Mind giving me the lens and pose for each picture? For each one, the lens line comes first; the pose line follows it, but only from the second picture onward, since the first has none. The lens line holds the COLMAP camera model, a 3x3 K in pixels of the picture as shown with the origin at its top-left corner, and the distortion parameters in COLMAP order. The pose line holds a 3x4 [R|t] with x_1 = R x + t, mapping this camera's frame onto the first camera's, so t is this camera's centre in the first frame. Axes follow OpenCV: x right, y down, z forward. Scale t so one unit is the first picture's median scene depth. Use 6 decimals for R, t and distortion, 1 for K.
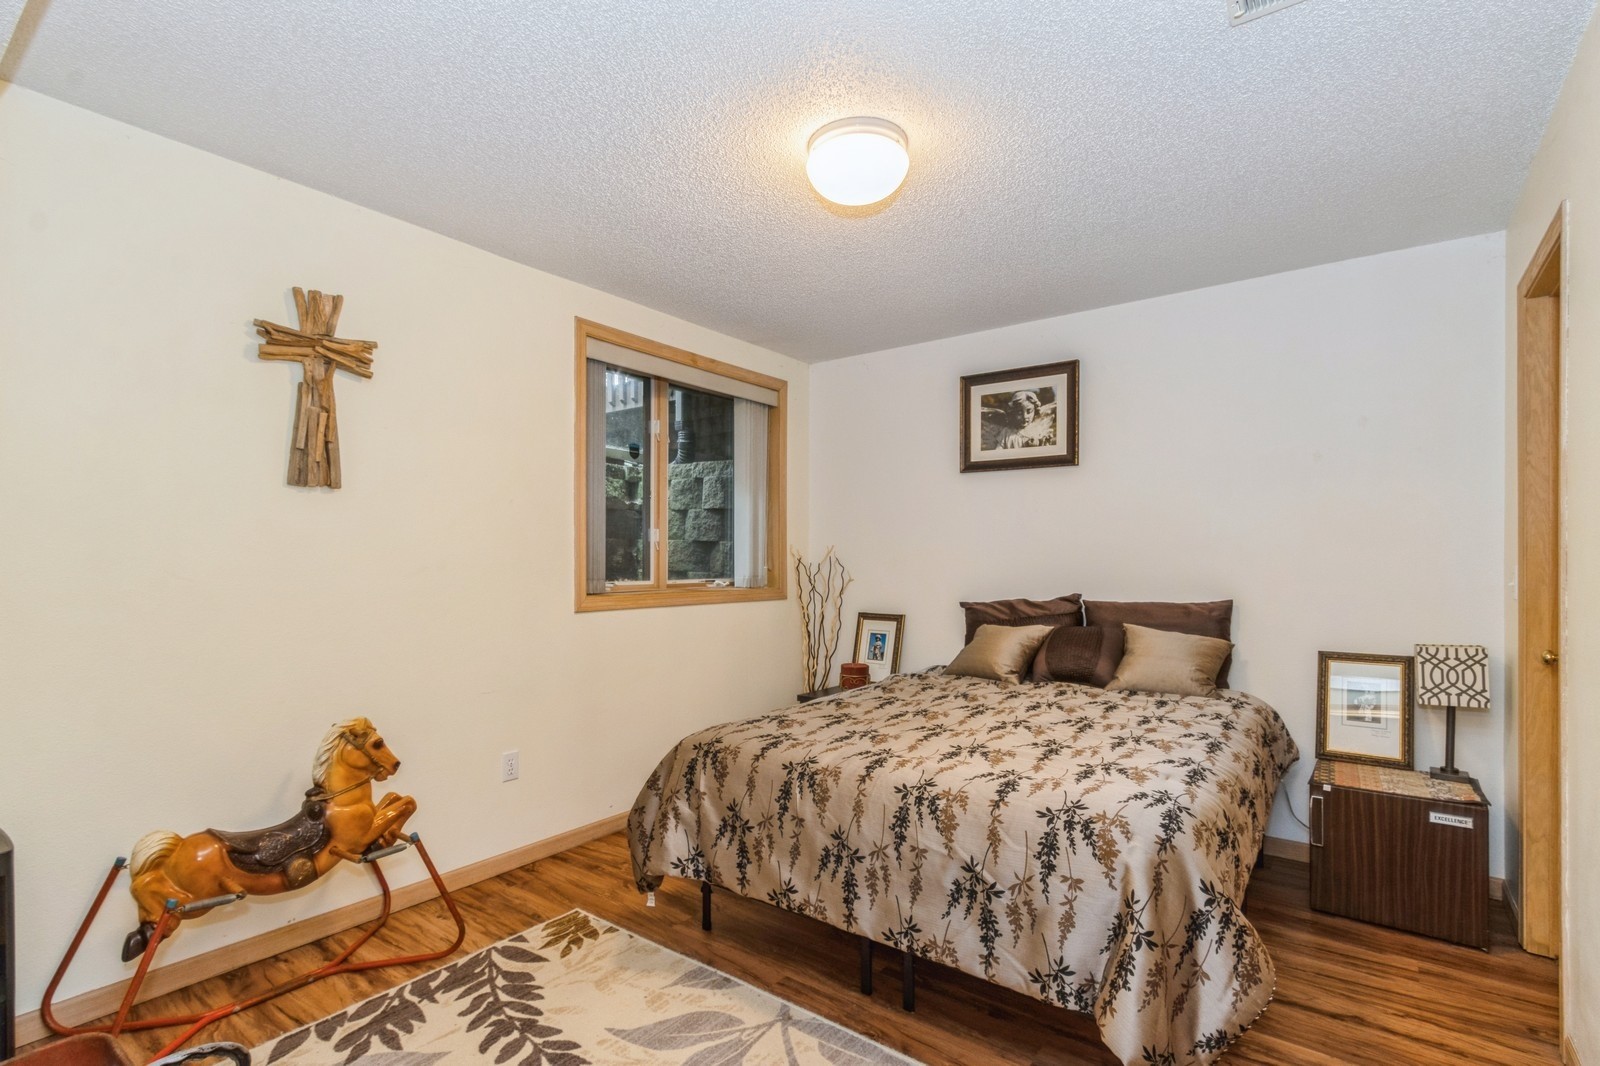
lens RADIAL K [[749.1, 0, 803.1], [0, 749.1, 550.5], [0, 0, 1]] dist [0.004439, -0.001091]
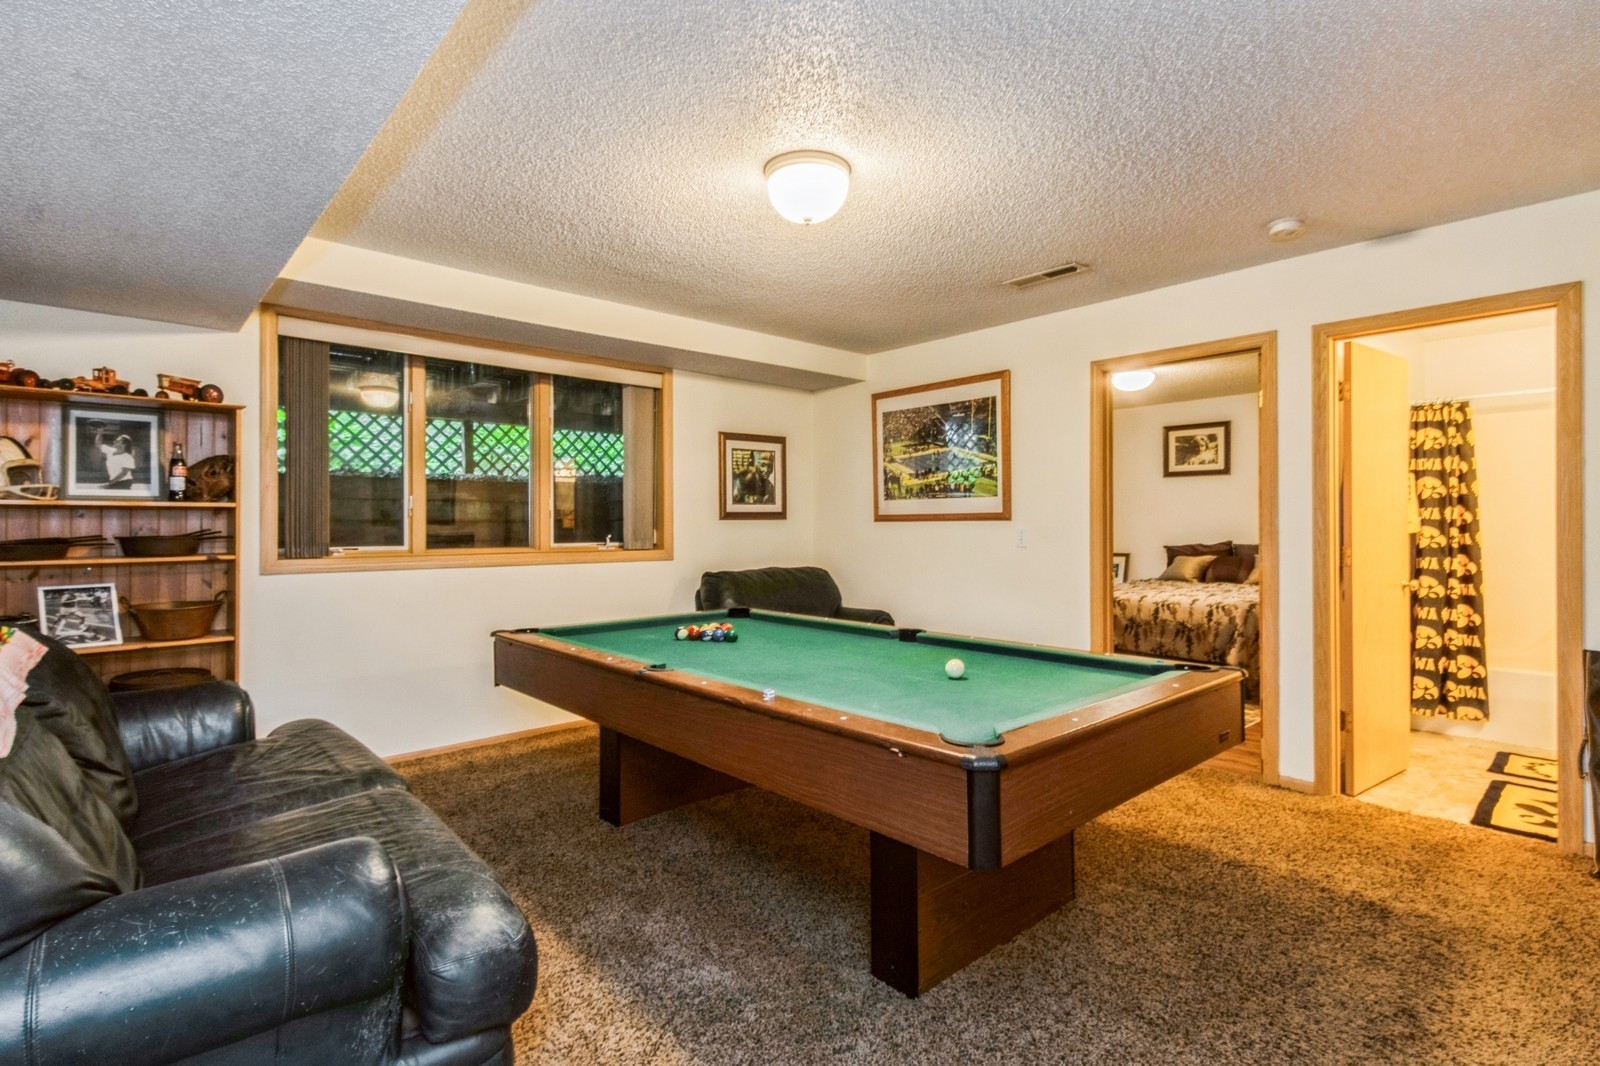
lens RADIAL K [[749.1, 0, 796.7], [0, 749.1, 521.4], [0, 0, 1]] dist [0.004439, -0.001091]
pose [[0.979268, -0.006787, -0.202455, -0.358111], [0.008856, 0.999917, 0.009317, -0.020815], [0.202375, -0.010917, 0.979247, -1.188990]]
